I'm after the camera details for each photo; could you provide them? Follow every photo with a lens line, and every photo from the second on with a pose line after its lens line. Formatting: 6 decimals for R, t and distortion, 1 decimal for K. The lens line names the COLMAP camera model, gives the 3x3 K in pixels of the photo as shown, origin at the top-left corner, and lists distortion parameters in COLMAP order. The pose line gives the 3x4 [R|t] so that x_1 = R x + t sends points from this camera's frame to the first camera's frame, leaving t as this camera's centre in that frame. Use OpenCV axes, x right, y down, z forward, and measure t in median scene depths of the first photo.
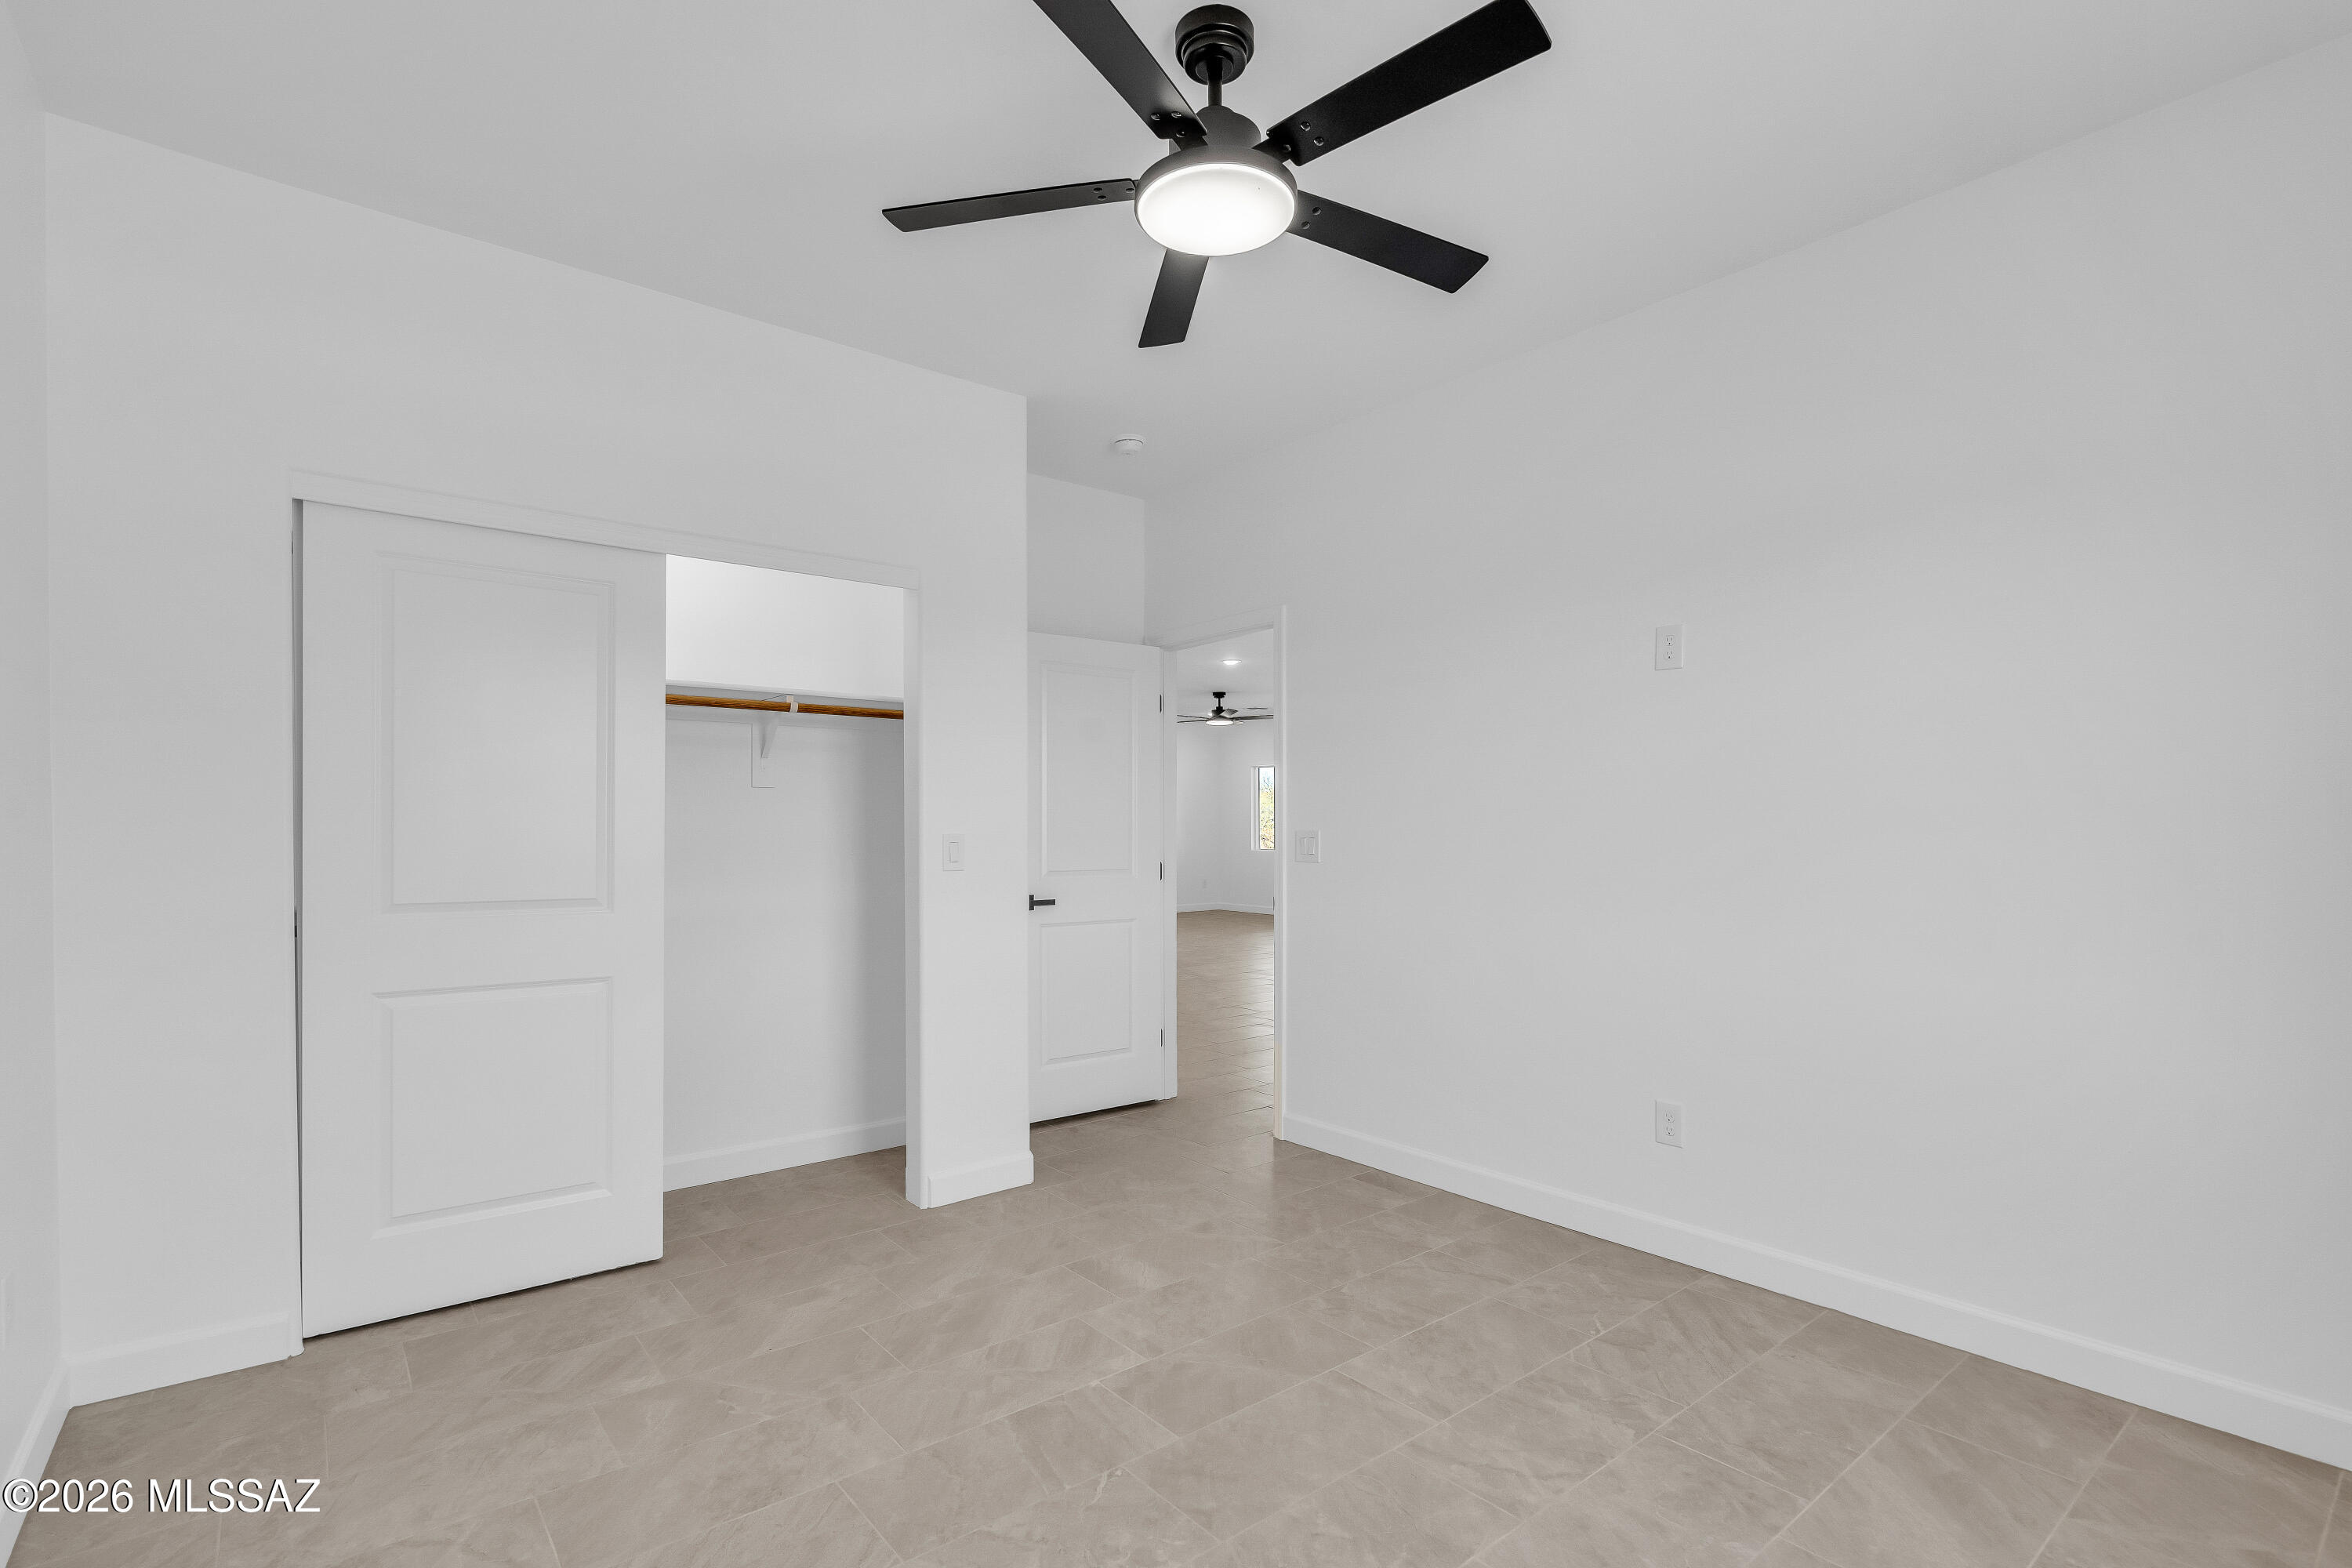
lens RADIAL K [[1089.3, 0, 1173.2], [0, 1089.3, 822.3], [0, 0, 1]] dist [-0.000344, -0.000054]
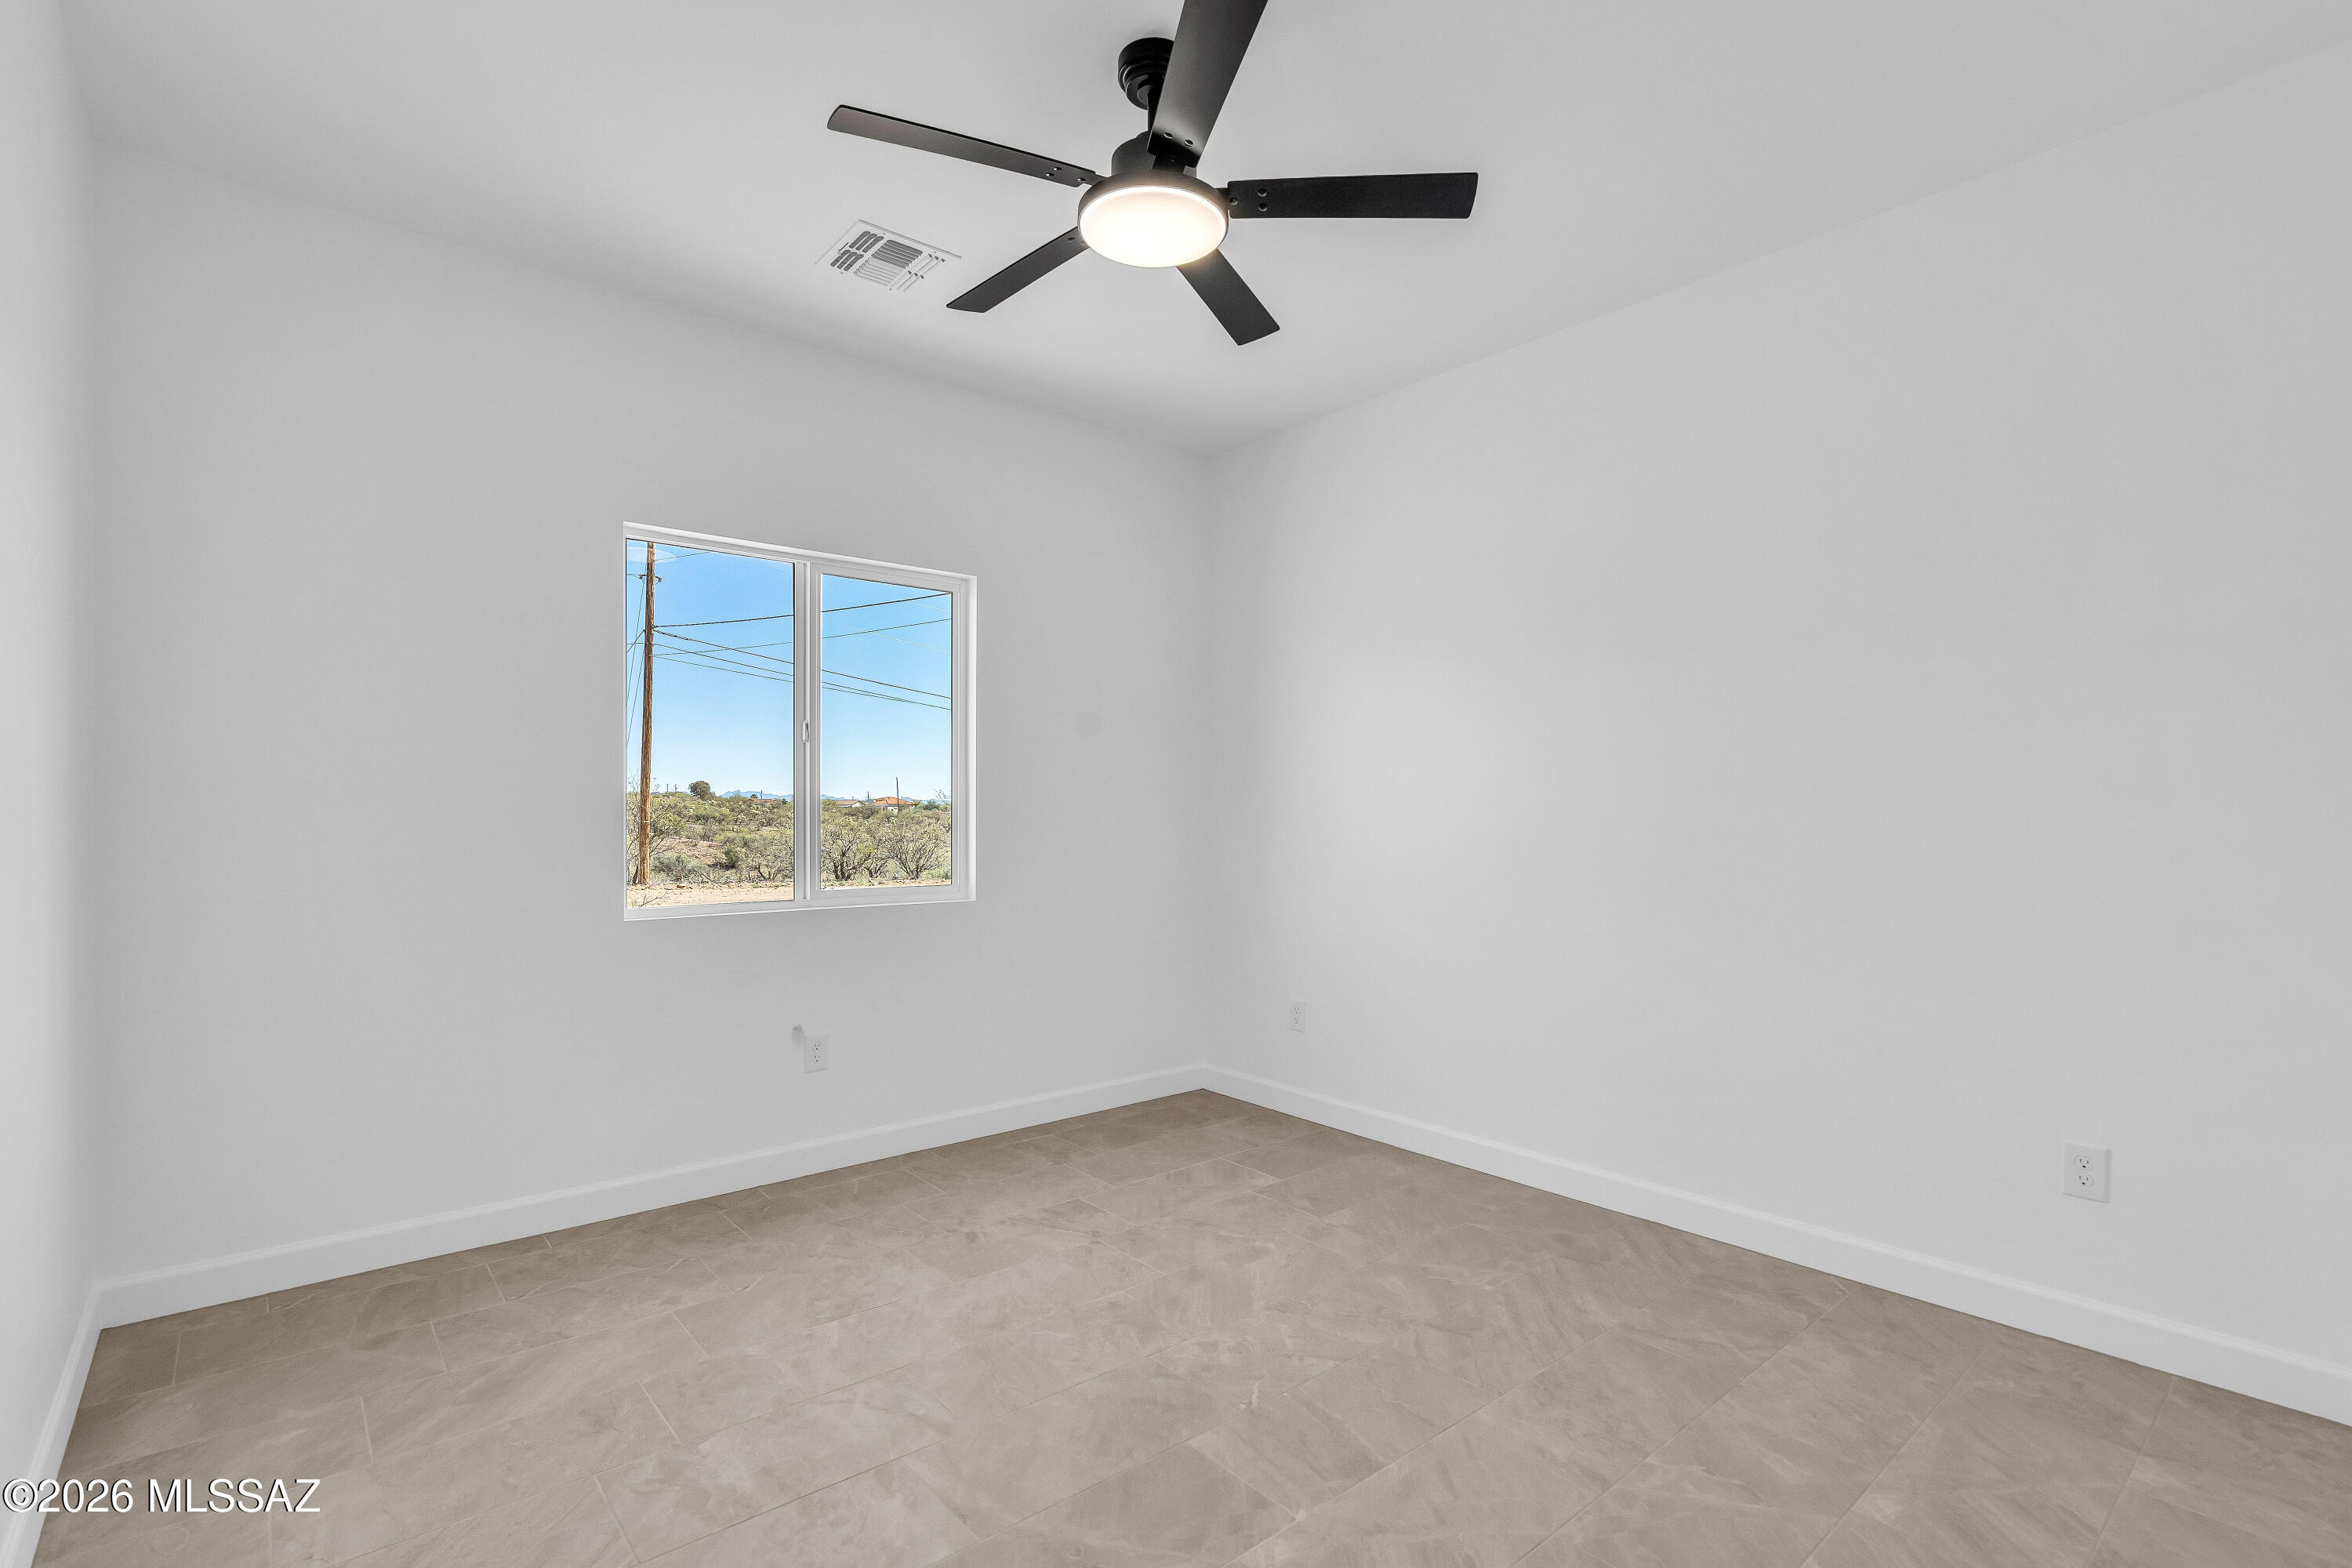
lens RADIAL K [[1089.3, 0, 1173.2], [0, 1089.3, 822.3], [0, 0, 1]] dist [-0.000344, -0.000054]
pose [[-0.999676, -0.001622, -0.025392, 0.042780], [-0.001620, 0.999999, -0.000100, 0.025916], [0.025392, -0.000059, -0.999678, 1.943045]]
